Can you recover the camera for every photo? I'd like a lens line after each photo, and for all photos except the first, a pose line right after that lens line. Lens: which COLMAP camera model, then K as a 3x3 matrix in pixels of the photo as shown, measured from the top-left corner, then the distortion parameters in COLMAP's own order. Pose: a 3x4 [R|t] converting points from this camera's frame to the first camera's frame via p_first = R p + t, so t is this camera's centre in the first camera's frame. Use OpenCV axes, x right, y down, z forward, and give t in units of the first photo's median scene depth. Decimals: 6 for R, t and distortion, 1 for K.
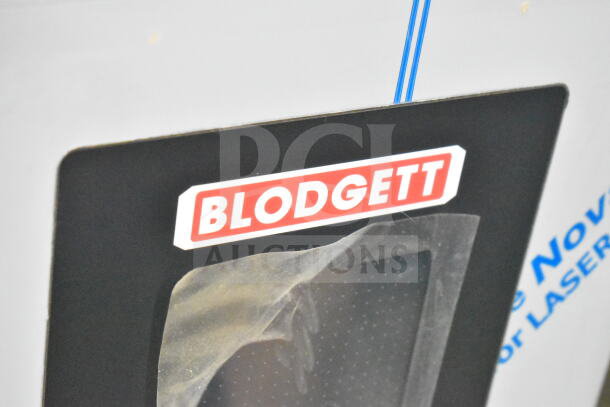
lens RADIAL K [[1399.2, 0, 305.9], [0, 1399.2, 202.7], [0, 0, 1]] dist [-0.012557, 0.000000]
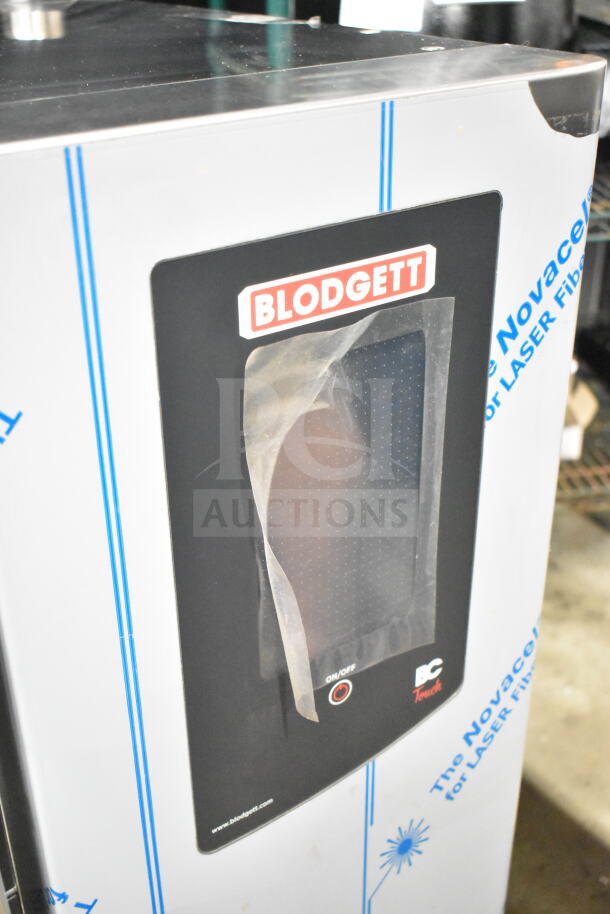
lens RADIAL K [[1089.5, 0, 302.7], [0, 1089.5, 461.1], [0, 0, 1]] dist [-0.037839, 0.000000]
pose [[0.984095, -0.177408, 0.009181, -0.060527], [0.177576, 0.983836, -0.023079, 0.170437], [-0.004939, 0.024342, 0.999691, -0.051253]]
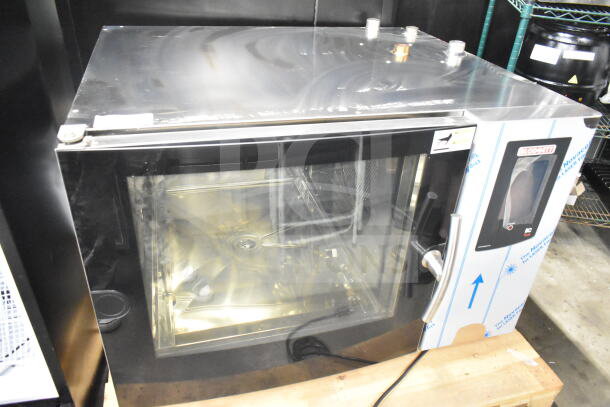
lens RADIAL K [[471.7, 0, 307.0], [0, 471.7, 199.8], [0, 0, 1]] dist [-0.003727, 0.003669]
pose [[0.965328, 0.053294, -0.255541, -0.498968], [-0.053894, 0.998536, 0.004657, 0.304543], [0.255415, 0.009276, 0.966787, -1.706884]]
